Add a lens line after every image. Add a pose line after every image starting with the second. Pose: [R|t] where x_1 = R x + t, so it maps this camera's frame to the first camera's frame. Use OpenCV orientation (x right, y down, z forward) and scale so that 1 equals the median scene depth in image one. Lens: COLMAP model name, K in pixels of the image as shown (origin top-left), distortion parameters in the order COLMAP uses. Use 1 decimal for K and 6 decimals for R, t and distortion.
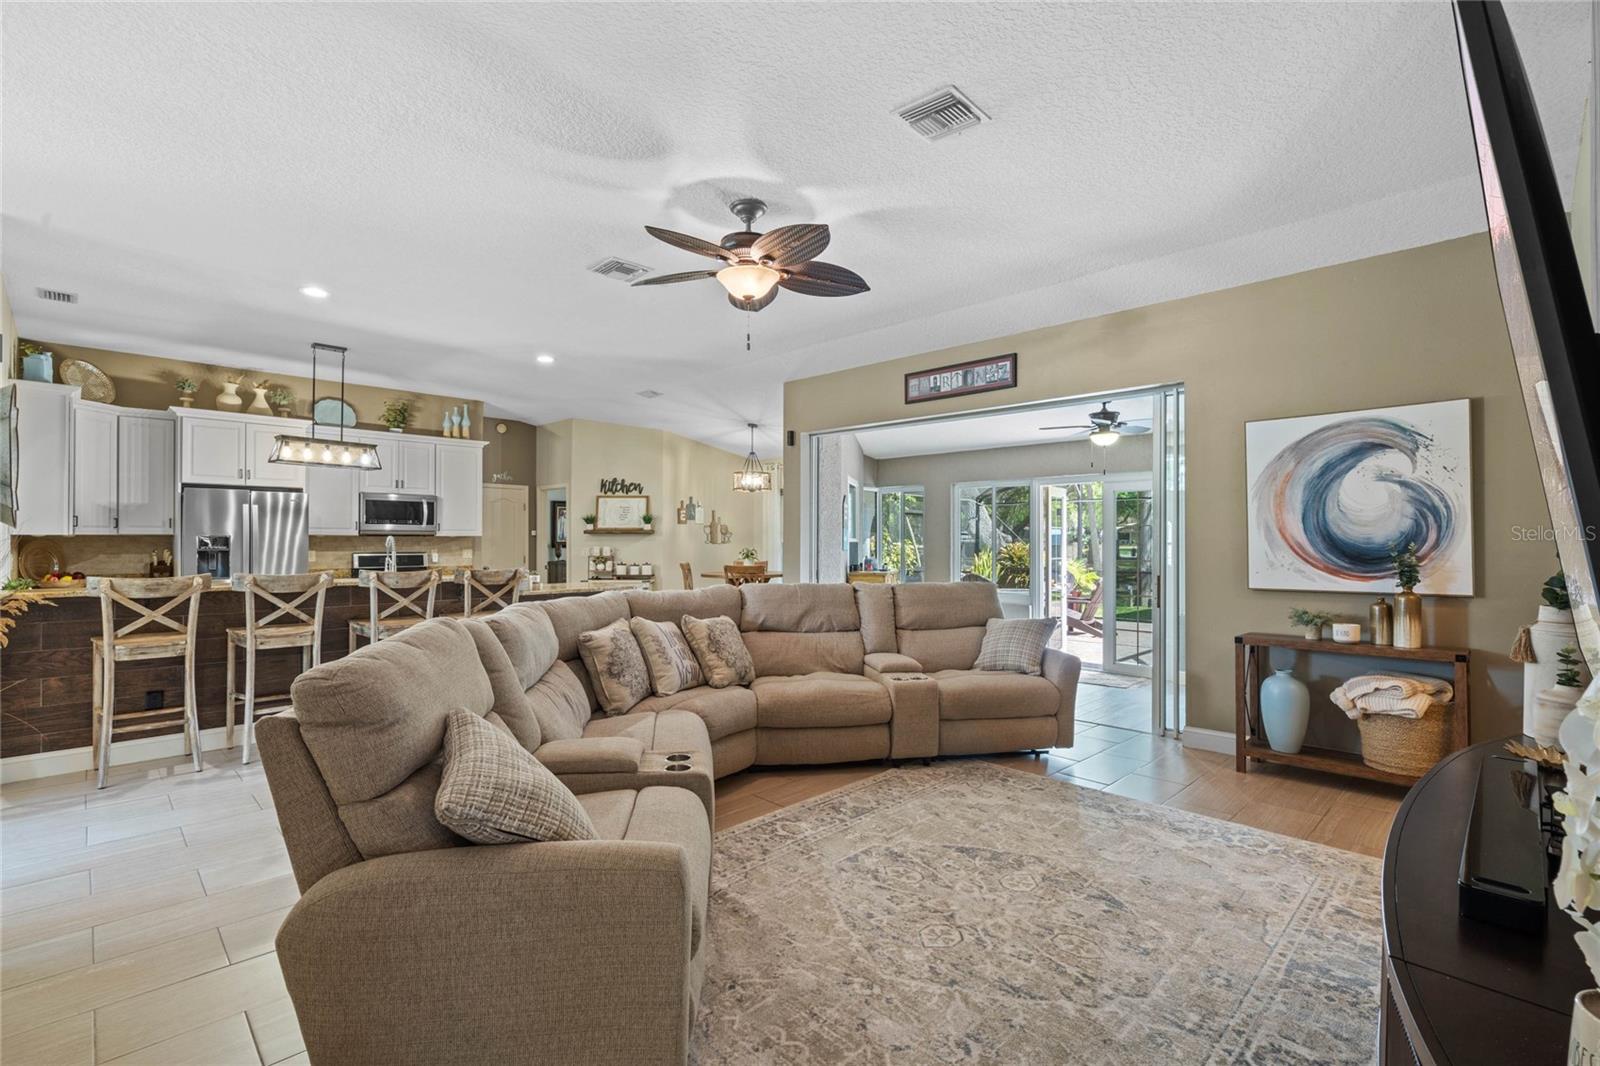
lens RADIAL K [[735.3, 0, 784.6], [0, 735.3, 535.4], [0, 0, 1]] dist [-0.003118, 0.001047]
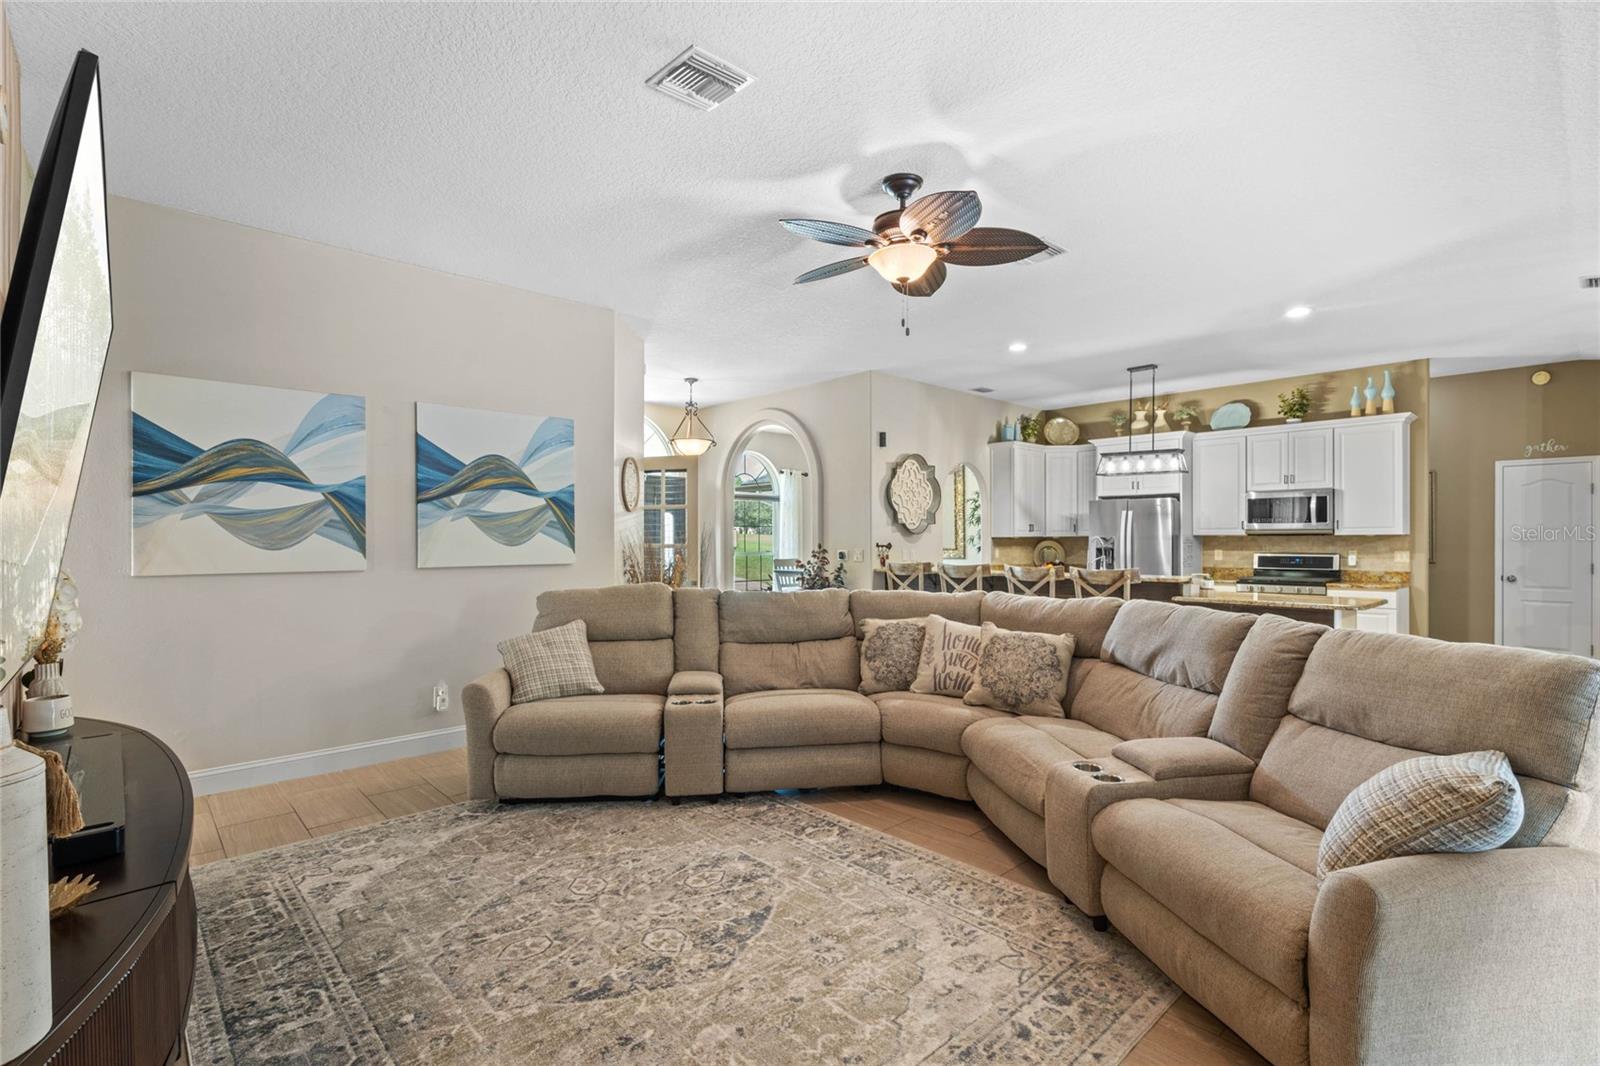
lens RADIAL K [[735.3, 0, 807.4], [0, 735.3, 540.1], [0, 0, 1]] dist [-0.003118, 0.001047]
pose [[-0.020663, -0.001305, -0.999786, 0.533724], [0.007310, 0.999972, -0.001457, 0.004616], [0.999760, -0.007339, -0.020653, 0.541493]]
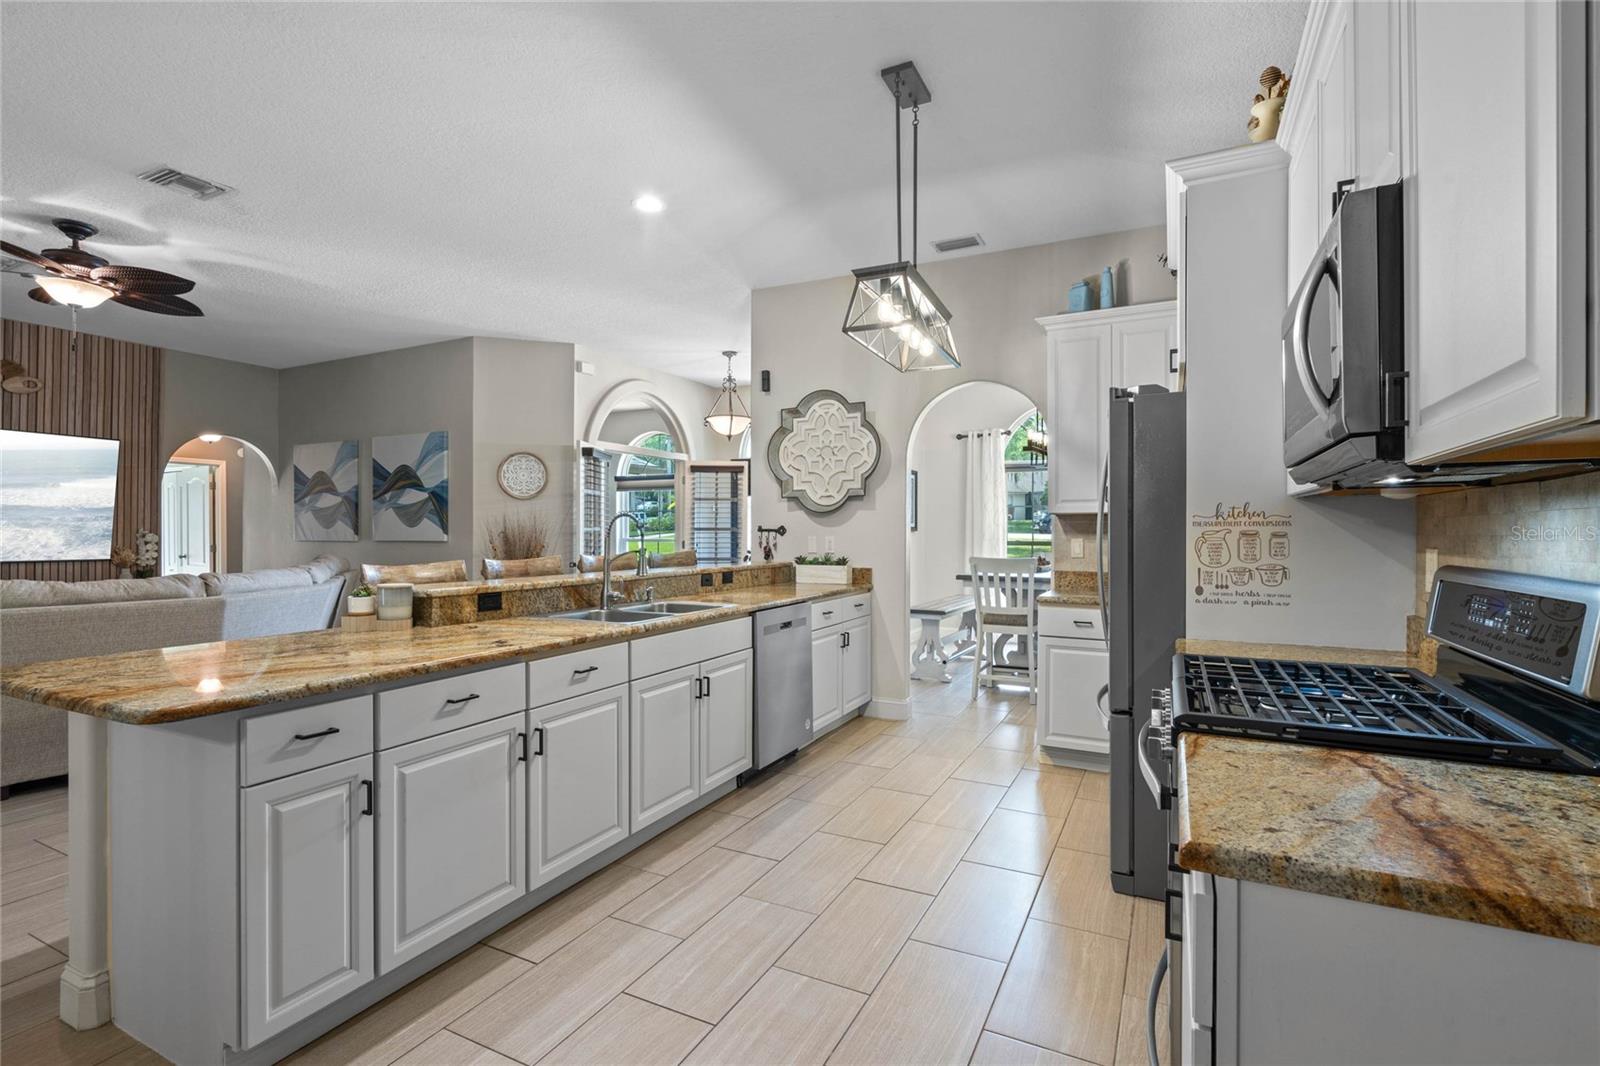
lens RADIAL K [[735.3, 0, 802.4], [0, 735.3, 531.3], [0, 0, 1]] dist [-0.003118, 0.001047]
pose [[-0.939986, -0.001091, -0.341211, -0.434059], [0.000355, 0.999991, -0.004176, 0.018580], [0.341212, -0.004046, -0.939978, 1.477490]]
